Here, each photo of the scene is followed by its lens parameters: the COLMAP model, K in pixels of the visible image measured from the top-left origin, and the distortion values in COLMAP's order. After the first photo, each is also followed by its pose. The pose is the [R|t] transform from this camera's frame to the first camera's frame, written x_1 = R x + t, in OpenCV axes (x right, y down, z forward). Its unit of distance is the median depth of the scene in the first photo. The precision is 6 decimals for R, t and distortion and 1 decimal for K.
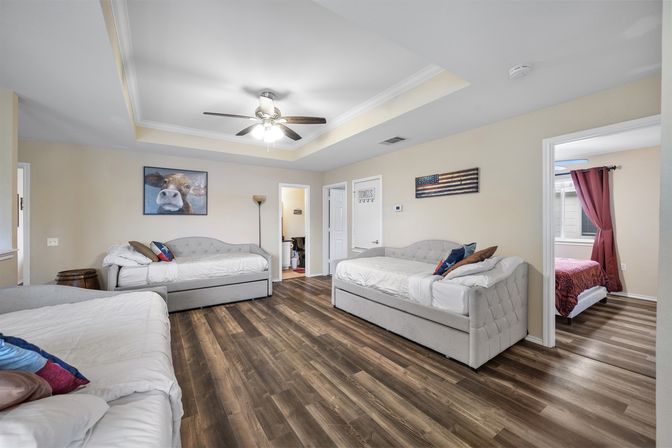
lens RADIAL K [[269.3, 0, 338.6], [0, 269.3, 225.5], [0, 0, 1]] dist [0.000271, -0.000471]
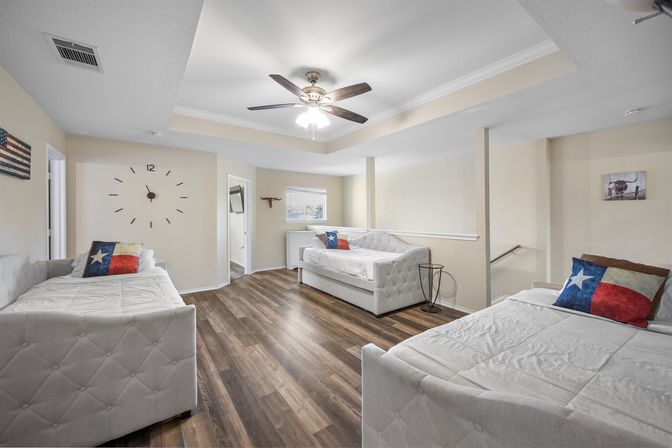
lens RADIAL K [[269.3, 0, 339.7], [0, 269.3, 218.9], [0, 0, 1]] dist [0.000271, -0.000471]
pose [[-0.999574, 0.009115, -0.027712, -0.339501], [0.008273, 0.999506, 0.030318, -0.035417], [0.027975, 0.030076, -0.999156, 1.947755]]
